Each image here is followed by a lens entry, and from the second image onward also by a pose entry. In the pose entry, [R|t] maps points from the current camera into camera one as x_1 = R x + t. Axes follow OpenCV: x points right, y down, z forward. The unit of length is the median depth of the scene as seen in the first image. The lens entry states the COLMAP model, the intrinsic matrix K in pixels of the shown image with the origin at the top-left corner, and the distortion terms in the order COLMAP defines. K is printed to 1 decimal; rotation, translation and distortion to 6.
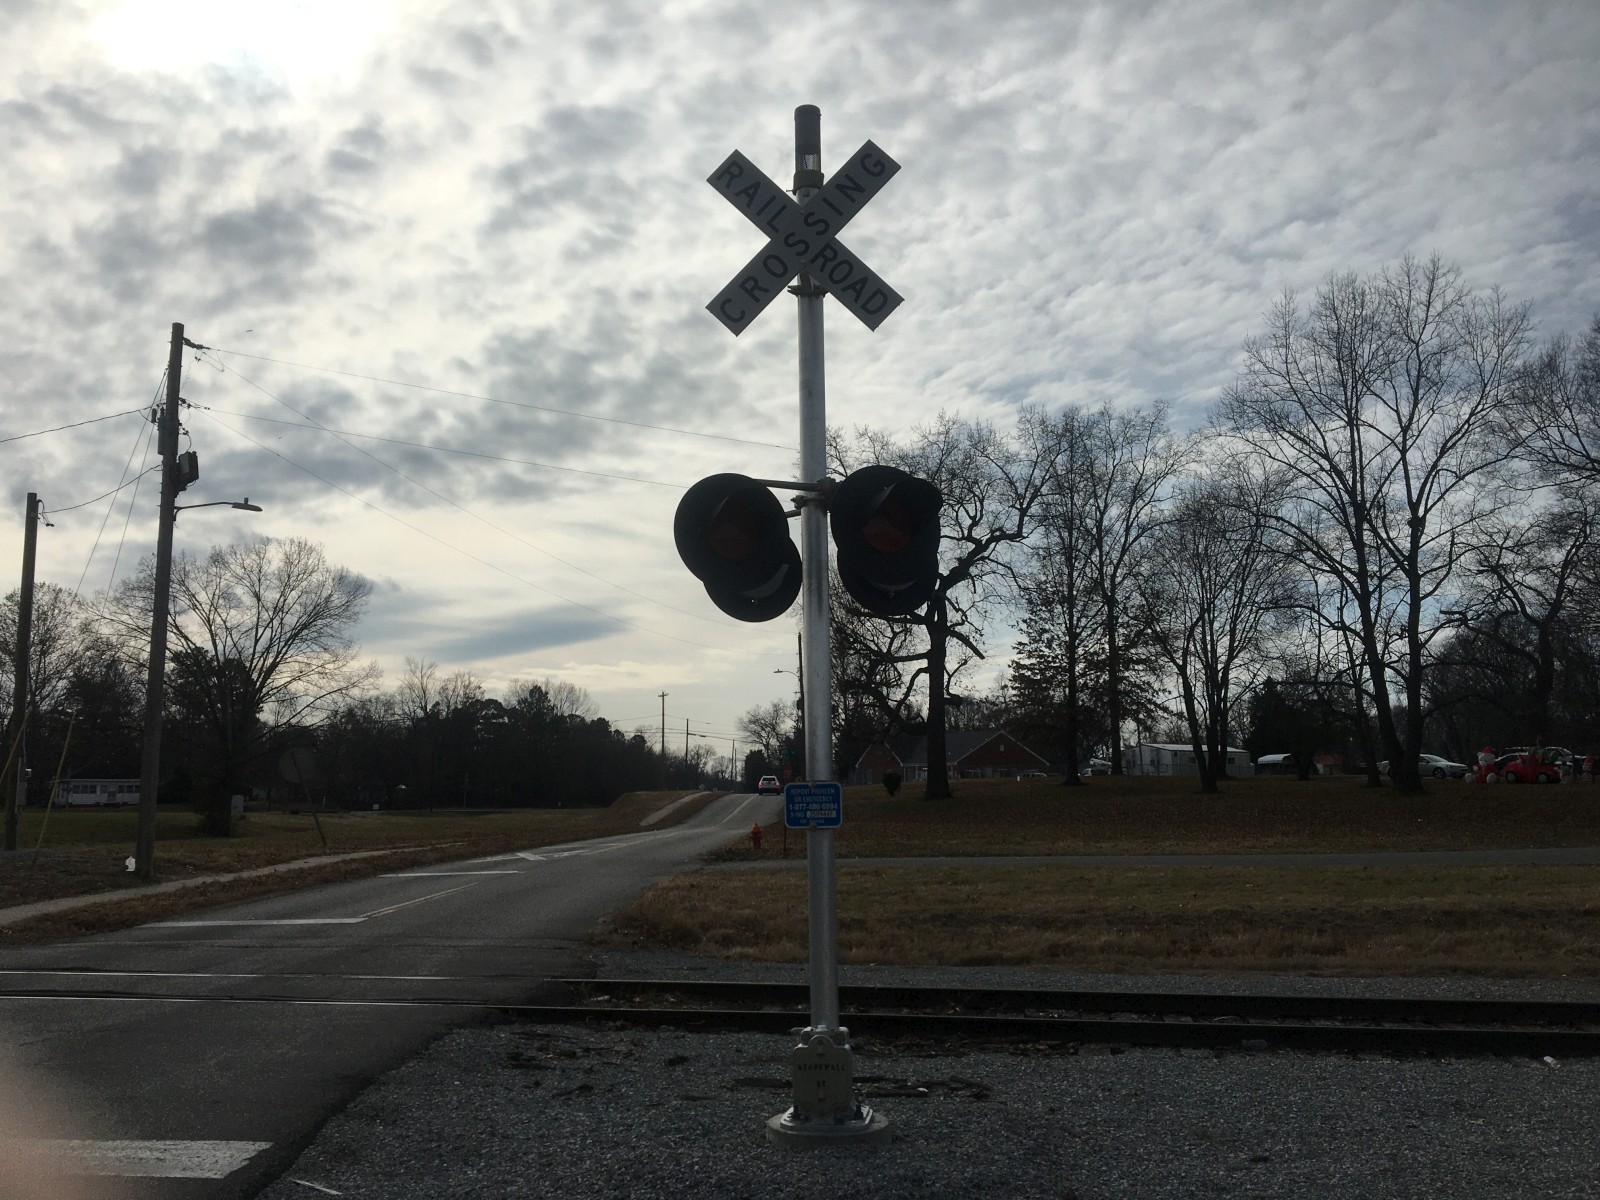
lens RADIAL K [[1337.0, 0, 781.9], [0, 1337.0, 618.1], [0, 0, 1]] dist [0.099838, -0.169855]
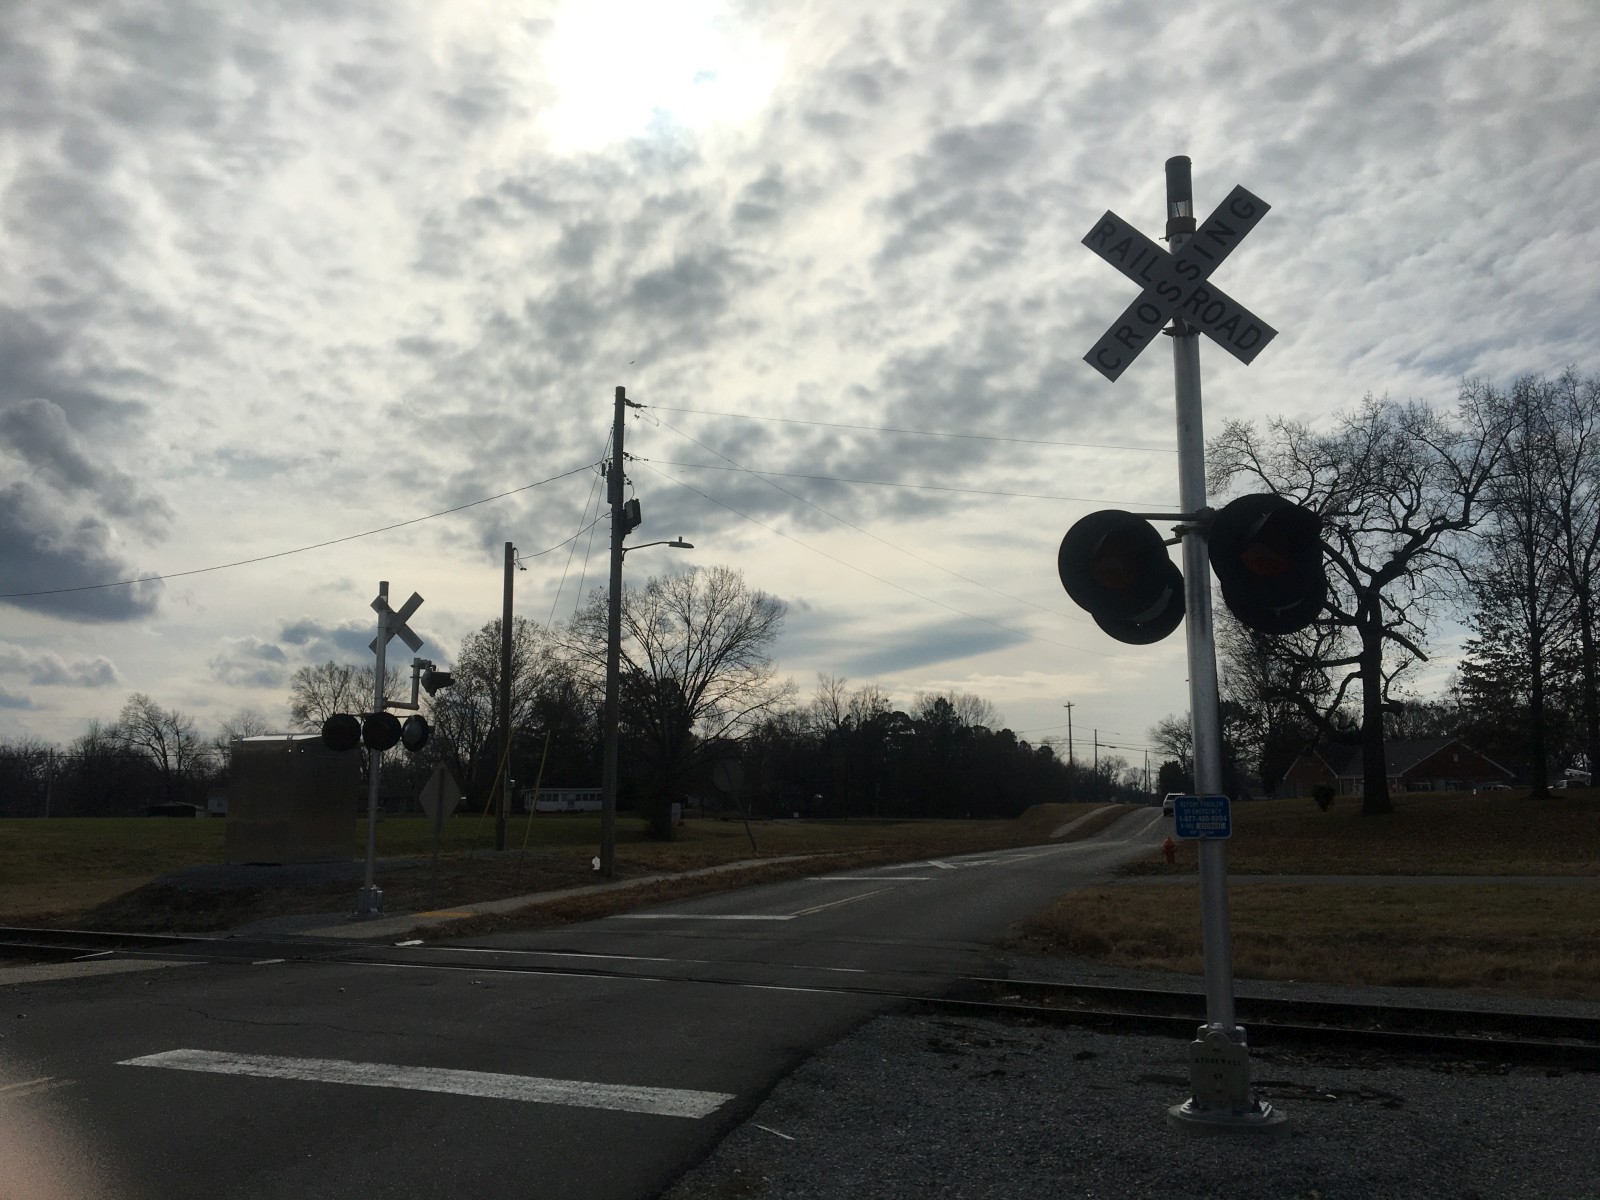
lens RADIAL K [[1337.0, 0, 781.9], [0, 1337.0, 618.1], [0, 0, 1]] dist [0.099838, -0.169855]
pose [[0.955448, -0.036394, -0.292907, 0.002265], [0.034018, 0.999334, -0.013205, -0.001385], [0.293193, 0.002653, 0.956050, -0.011097]]
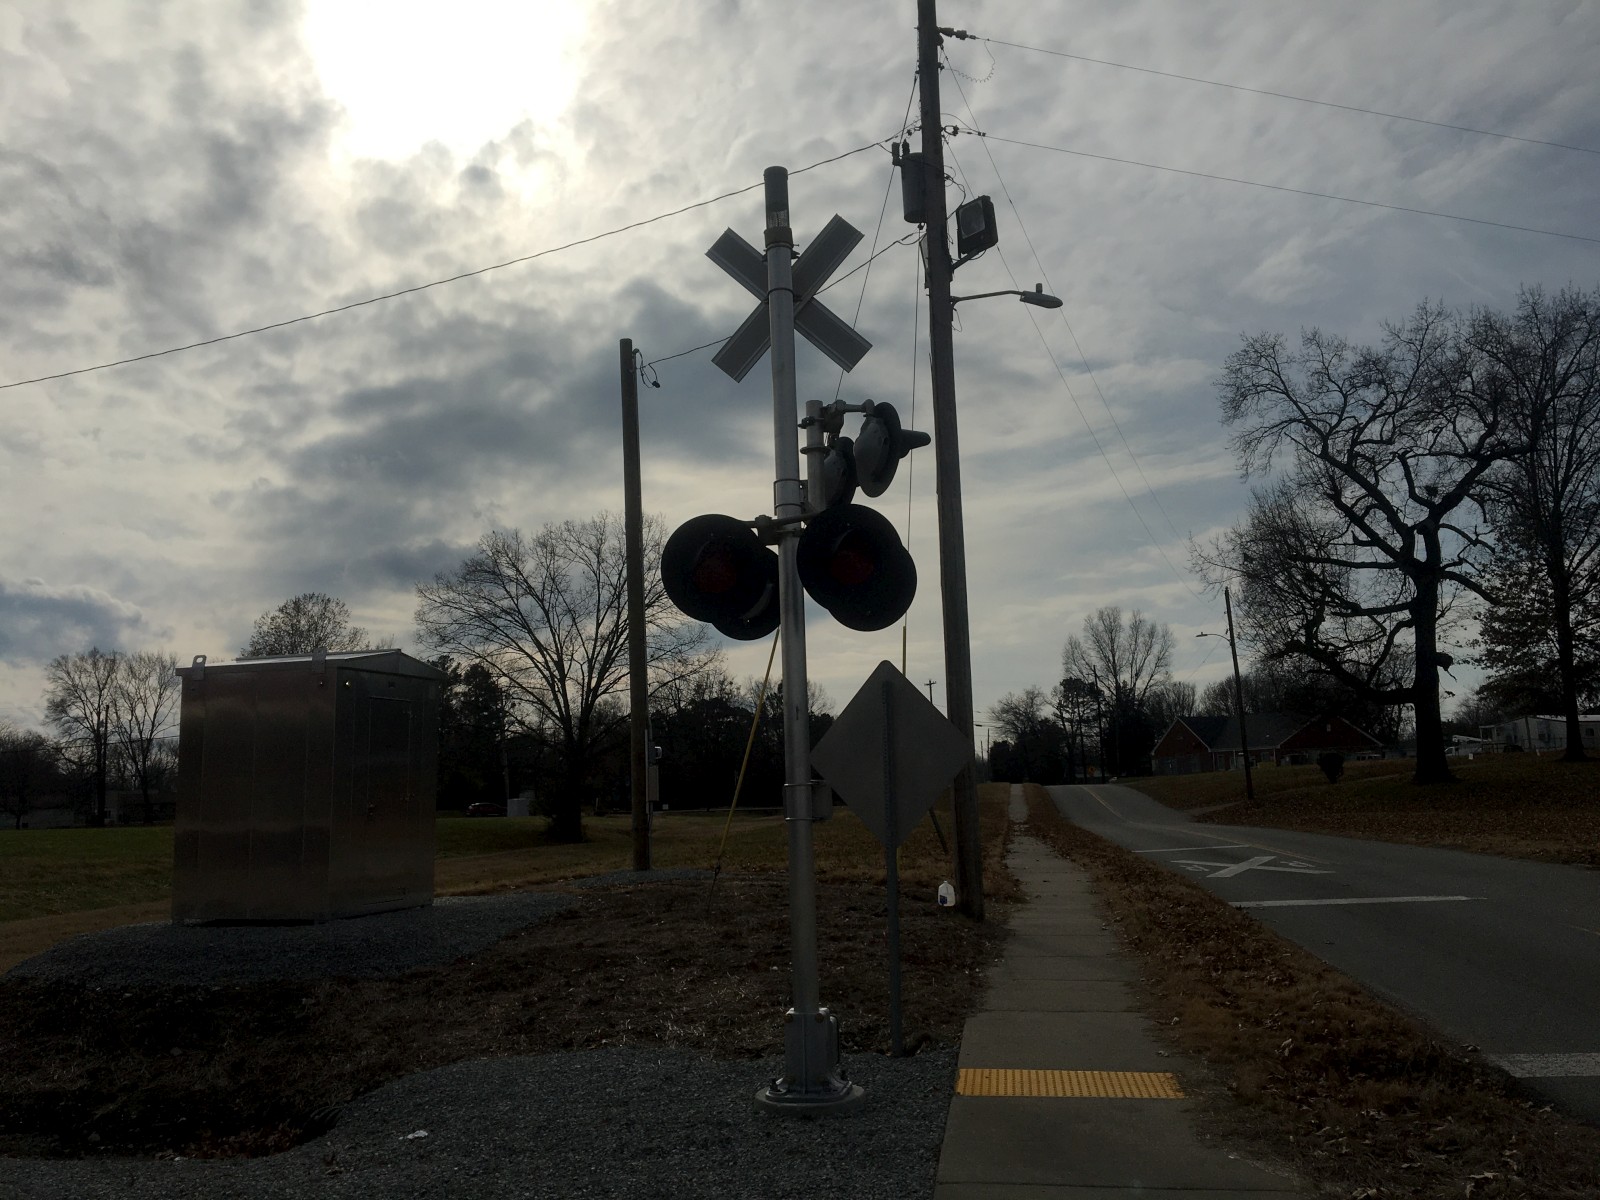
lens RADIAL K [[1337.0, 0, 781.9], [0, 1337.0, 618.1], [0, 0, 1]] dist [0.099838, -0.169855]
pose [[0.989857, -0.042340, -0.135613, -0.142638], [0.042643, 0.999090, -0.000670, 0.018354], [0.135518, -0.005120, 0.990762, 0.127047]]
